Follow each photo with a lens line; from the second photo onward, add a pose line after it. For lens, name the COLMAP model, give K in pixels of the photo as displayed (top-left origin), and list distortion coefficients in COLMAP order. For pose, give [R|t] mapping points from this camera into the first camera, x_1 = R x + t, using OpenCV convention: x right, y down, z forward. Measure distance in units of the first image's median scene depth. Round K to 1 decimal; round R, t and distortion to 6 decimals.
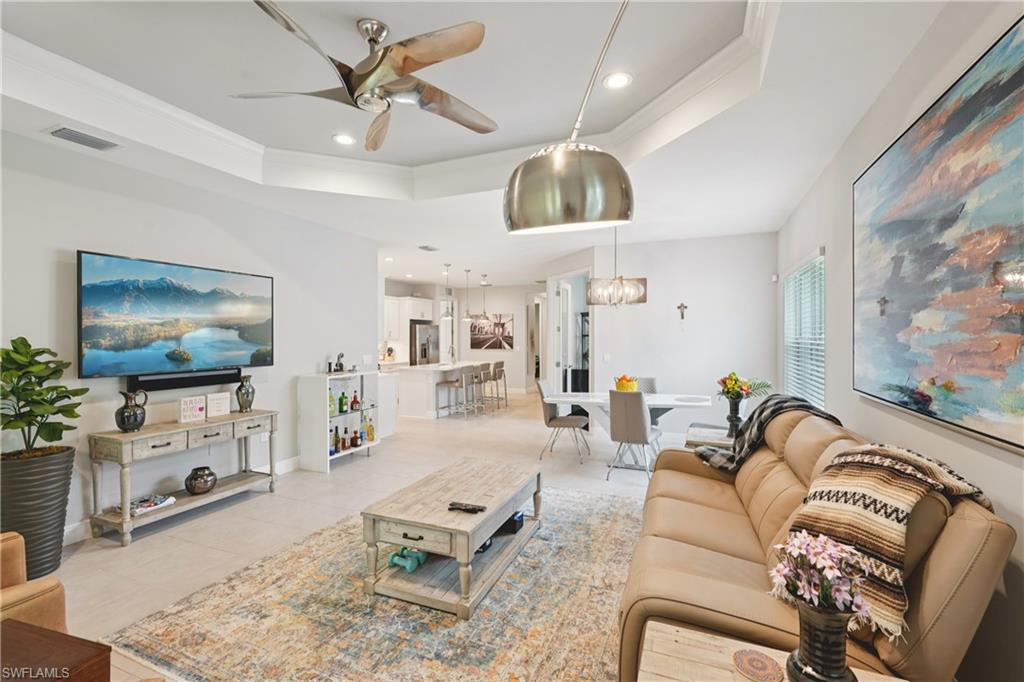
lens RADIAL K [[447.5, 0, 509.0], [0, 447.5, 340.6], [0, 0, 1]] dist [-0.011253, 0.005426]
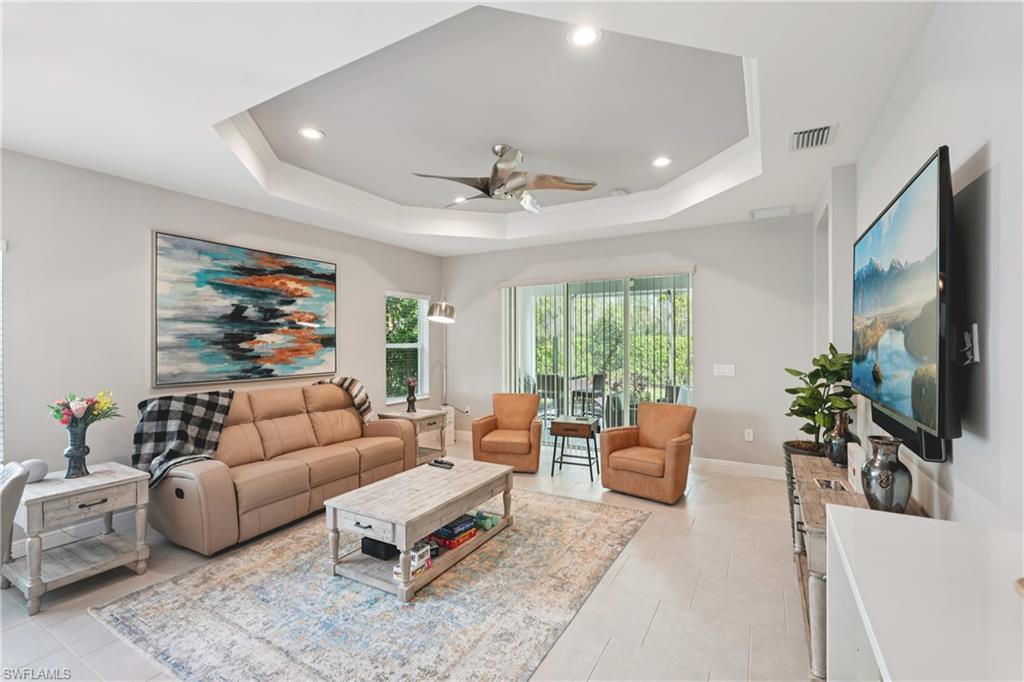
lens RADIAL K [[447.5, 0, 509.6], [0, 447.5, 341.9], [0, 0, 1]] dist [-0.011253, 0.005426]
pose [[-0.991976, 0.006335, 0.126268, -0.121462], [0.007383, 0.999942, 0.007834, -0.006259], [-0.126211, 0.008704, -0.991965, 0.586070]]
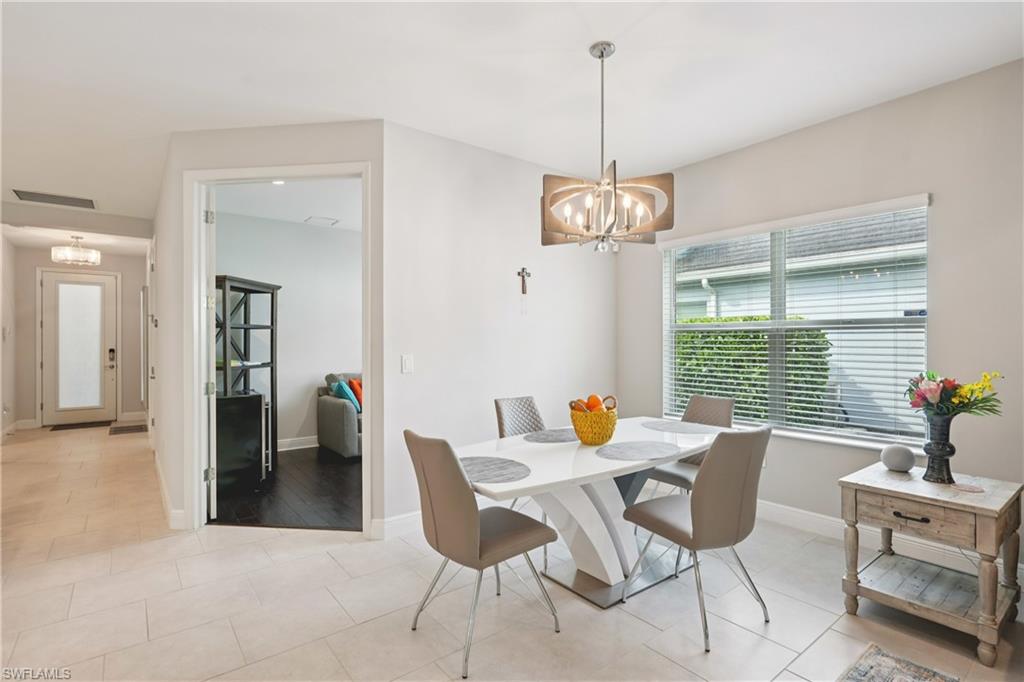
lens RADIAL K [[487.8, 0, 517.8], [0, 487.8, 345.4], [0, 0, 1]] dist [-0.013048, 0.000381]
pose [[0.485326, 0.001774, 0.874331, -0.112053], [0.004734, 0.999978, -0.004656, 0.013858], [-0.874320, 0.006399, 0.485307, 0.410041]]
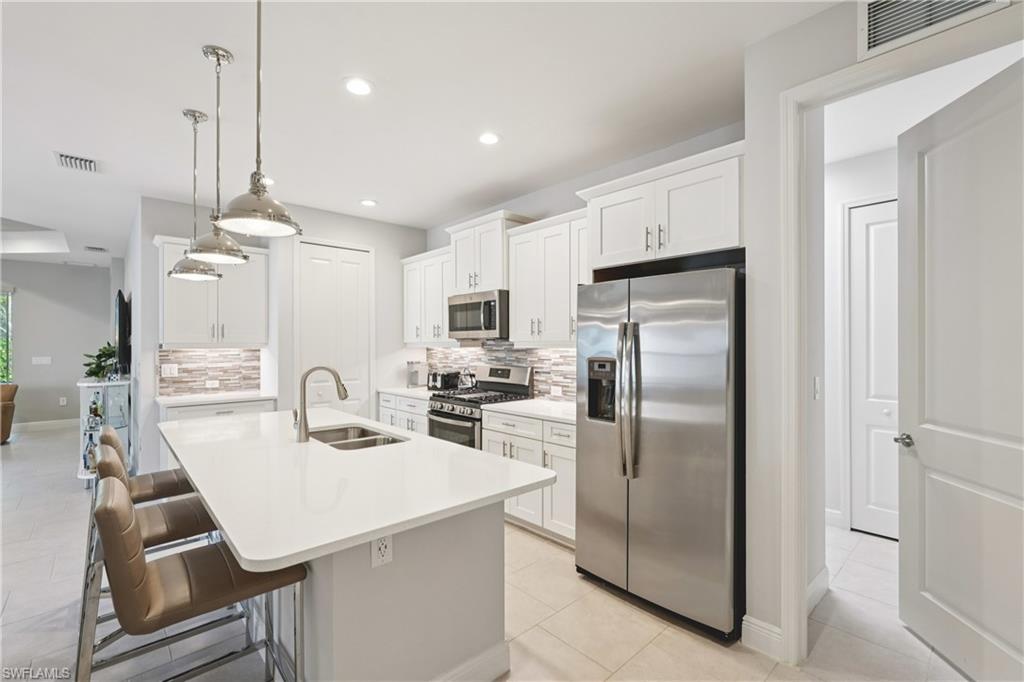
lens RADIAL K [[447.5, 0, 513.0], [0, 447.5, 343.5], [0, 0, 1]] dist [-0.011253, 0.005426]
pose [[-0.411192, 0.001960, -0.911547, 0.052342], [-0.002971, 0.999989, 0.003490, -0.002636], [0.911544, 0.004144, -0.411182, 1.070138]]
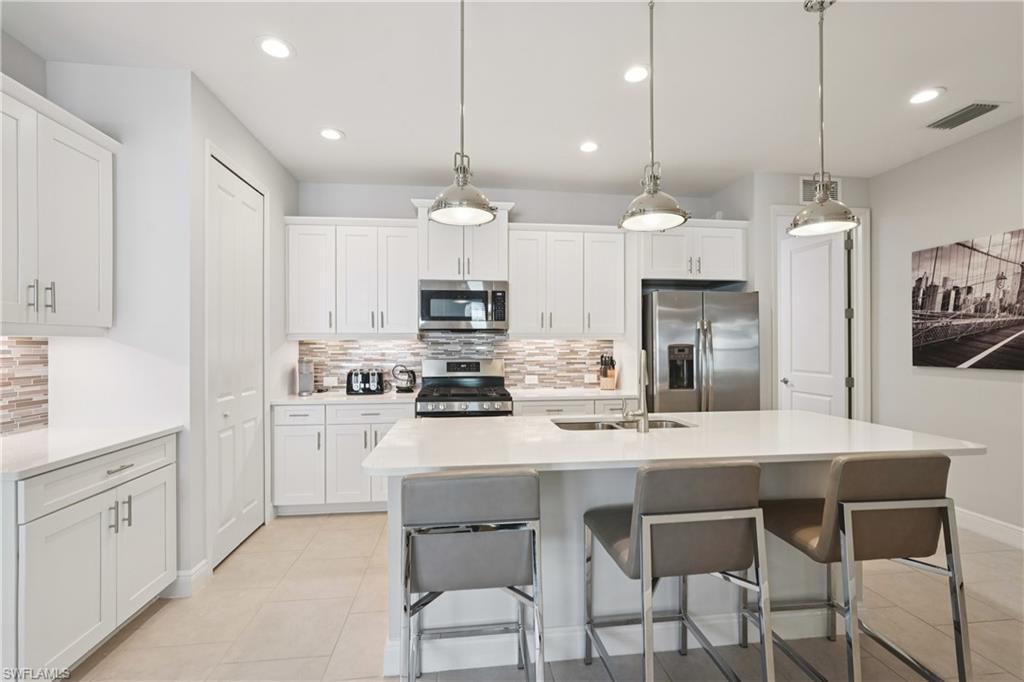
lens RADIAL K [[447.5, 0, 513.7], [0, 447.5, 343.0], [0, 0, 1]] dist [-0.011253, 0.005426]
pose [[0.501430, -0.001383, -0.865197, 0.042634], [-0.005258, 0.999975, -0.004646, 0.006993], [0.865182, 0.006879, 0.501410, 0.725952]]
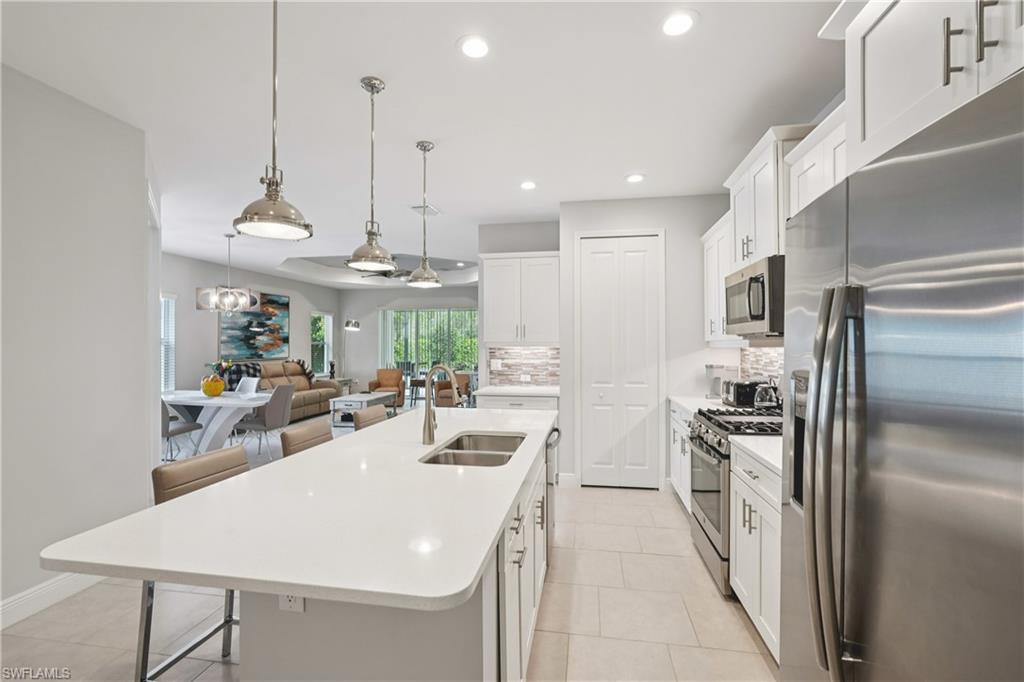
lens RADIAL K [[447.5, 0, 511.5], [0, 447.5, 342.1], [0, 0, 1]] dist [-0.011253, 0.005426]
pose [[-0.973491, 0.003466, -0.228699, -0.096640], [0.002698, 0.999990, 0.003673, -0.002381], [0.228710, 0.002959, -0.973490, 1.102103]]
